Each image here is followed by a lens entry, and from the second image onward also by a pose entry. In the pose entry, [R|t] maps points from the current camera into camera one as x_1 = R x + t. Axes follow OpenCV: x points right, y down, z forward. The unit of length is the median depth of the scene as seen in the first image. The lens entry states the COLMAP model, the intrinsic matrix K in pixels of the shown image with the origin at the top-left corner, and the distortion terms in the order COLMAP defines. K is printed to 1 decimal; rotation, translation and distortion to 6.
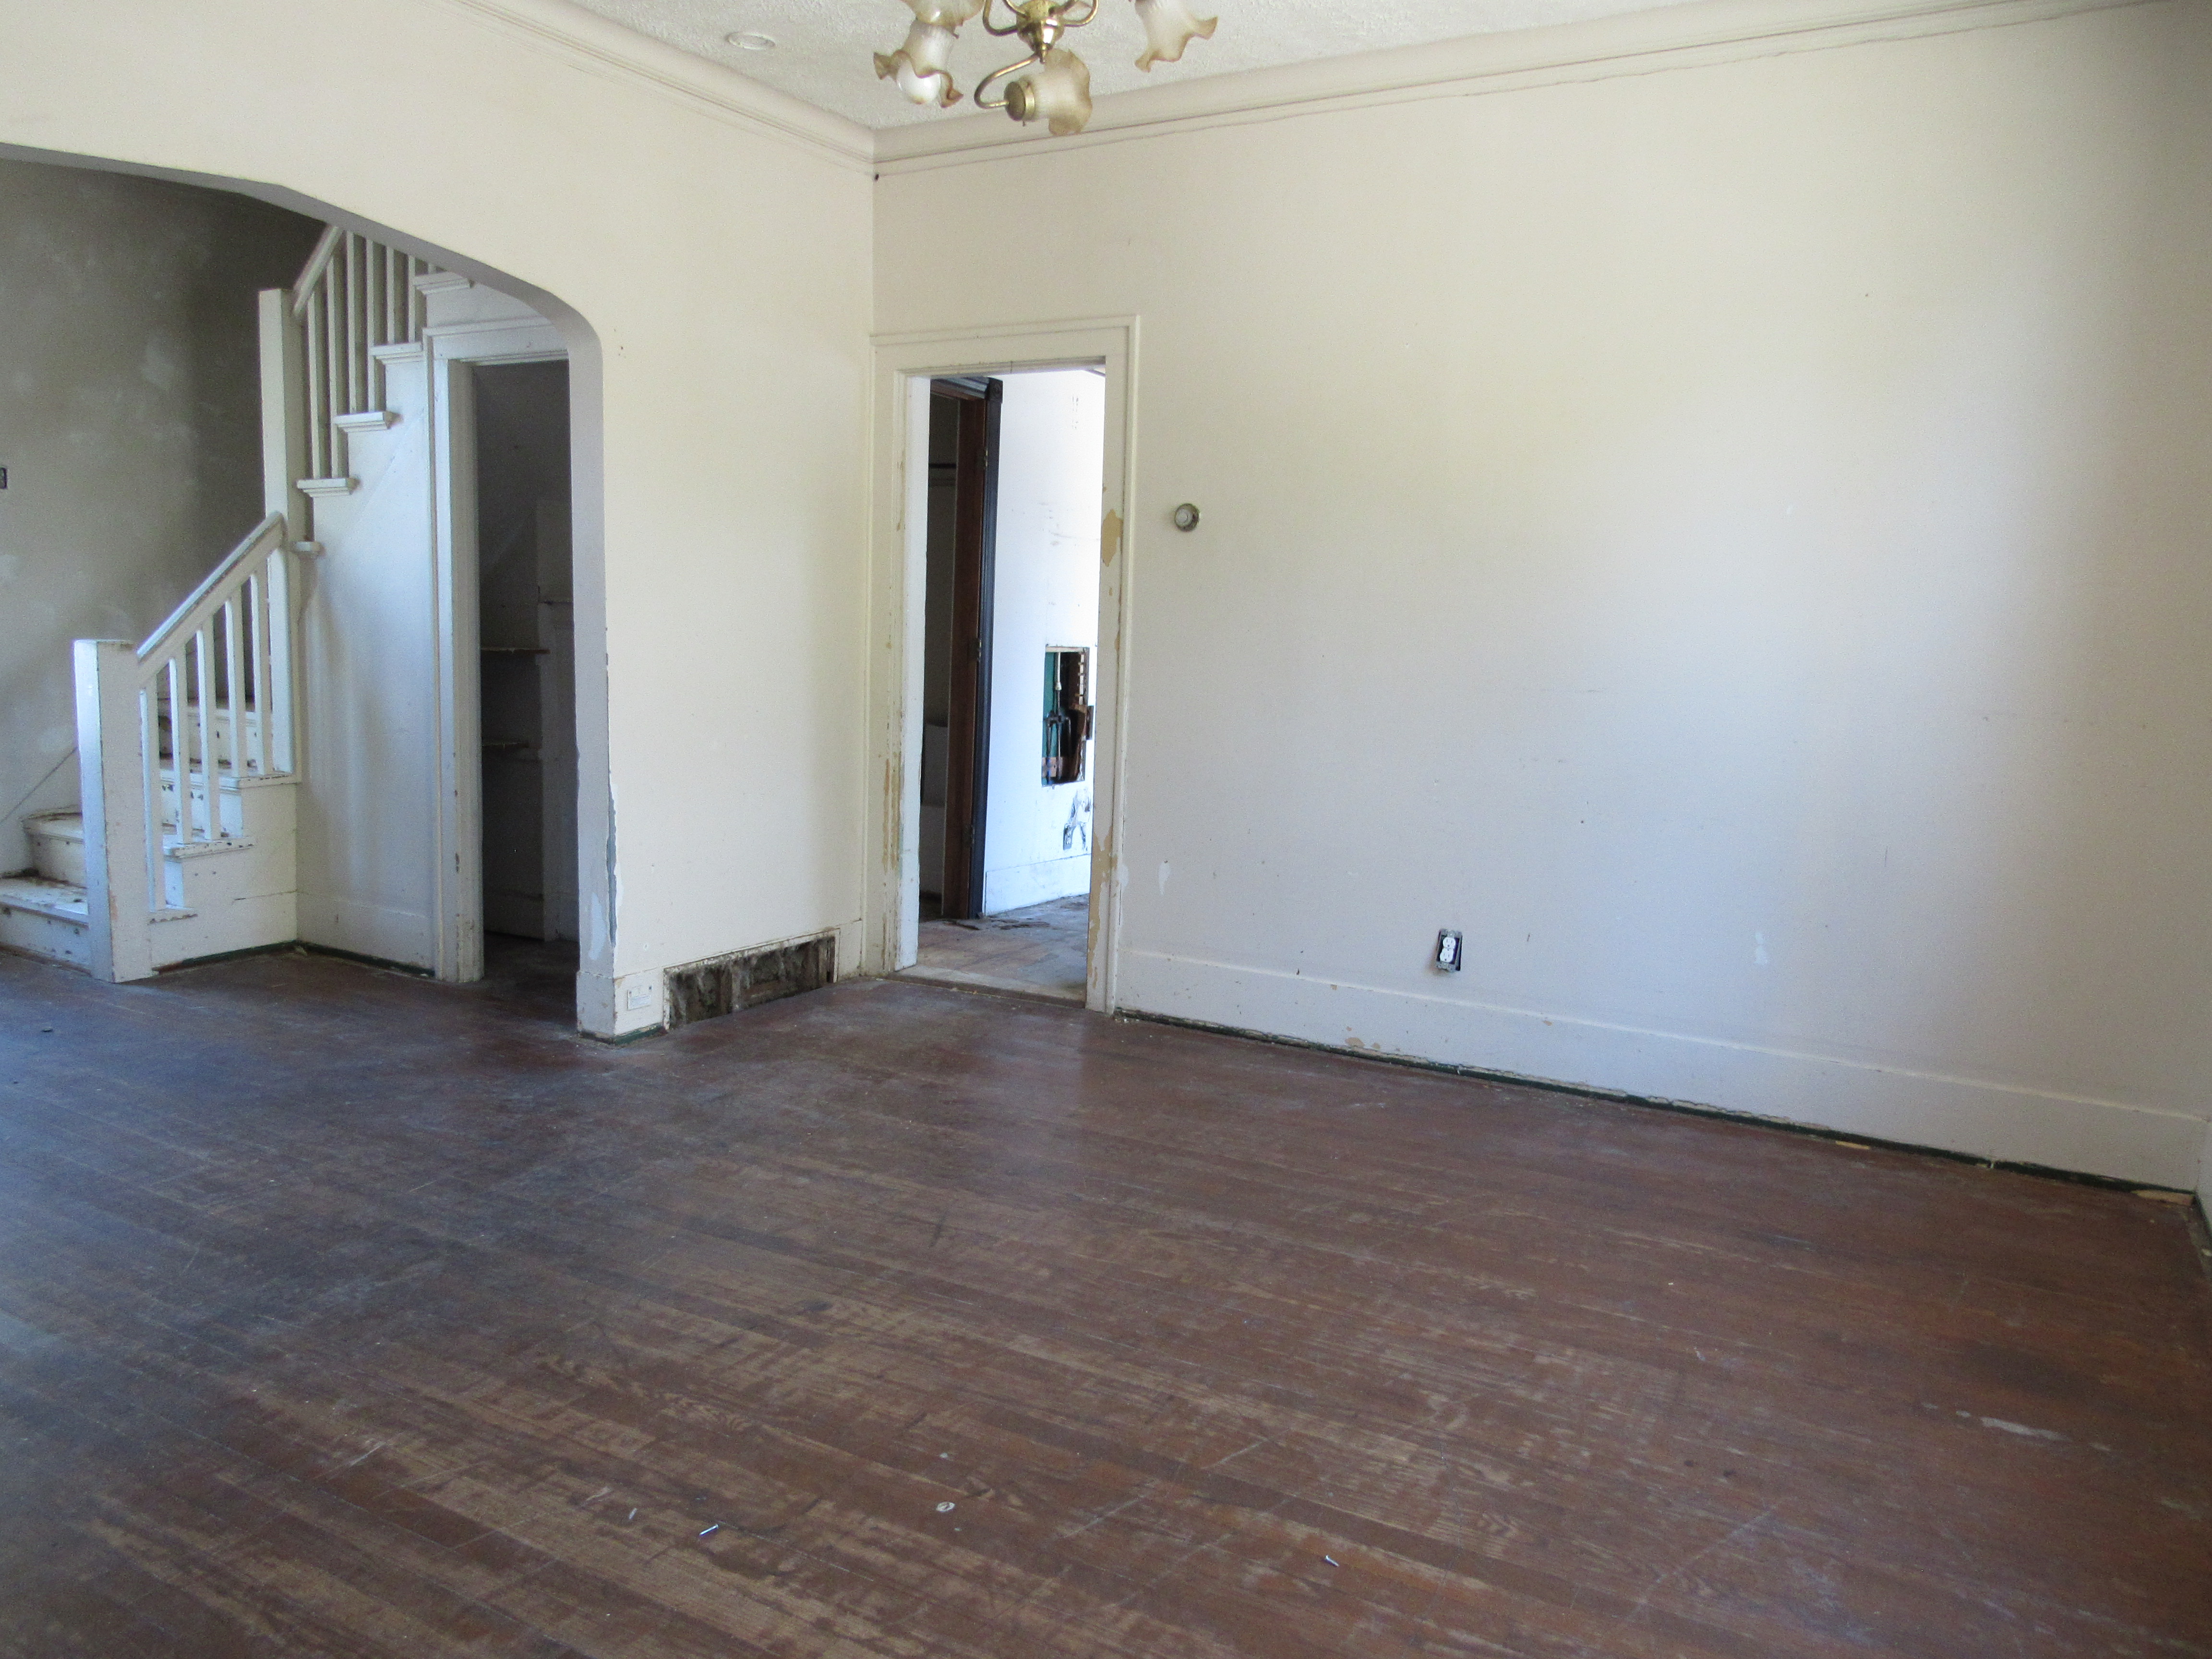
lens RADIAL K [[1582.3, 0, 1123.1], [0, 1582.3, 827.1], [0, 0, 1]] dist [-0.020401, -0.012308]
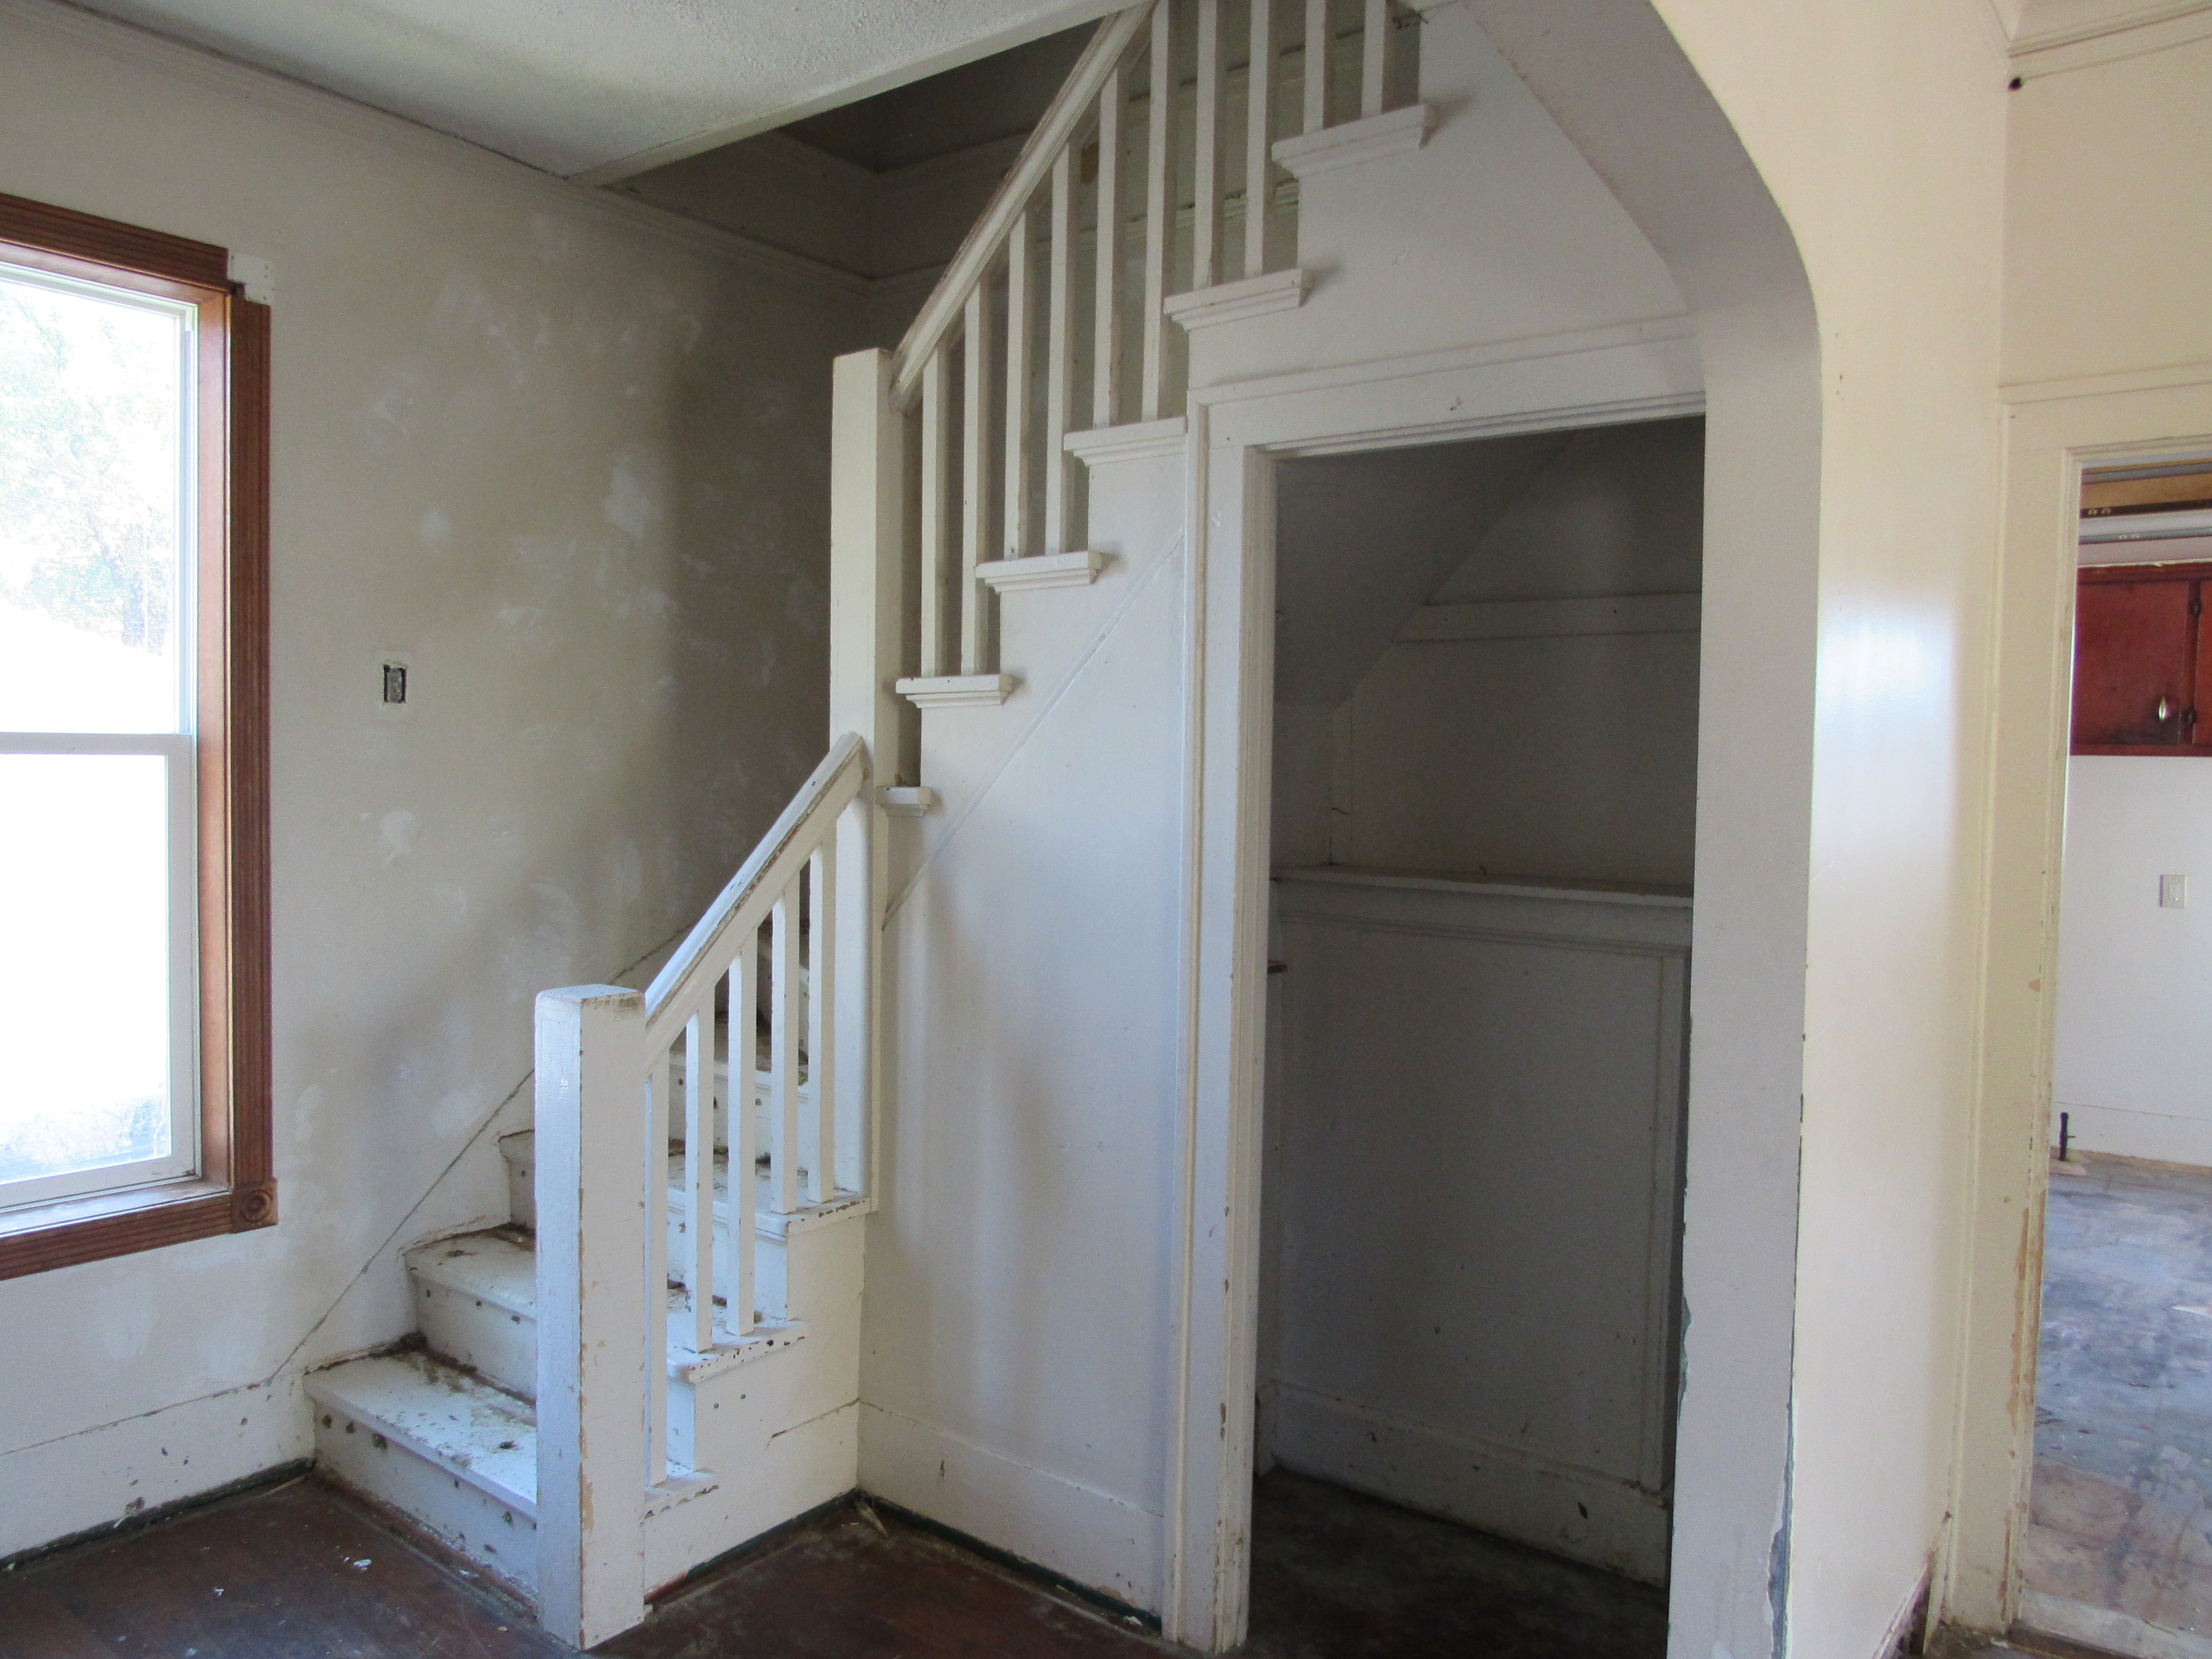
lens RADIAL K [[1582.3, 0, 1101.6], [0, 1582.3, 829.9], [0, 0, 1]] dist [-0.020401, -0.012308]
pose [[0.988337, -0.010813, -0.151895, -0.409765], [-0.003896, 0.995354, -0.096203, -0.125924], [0.152230, 0.095673, 0.983704, 0.510869]]
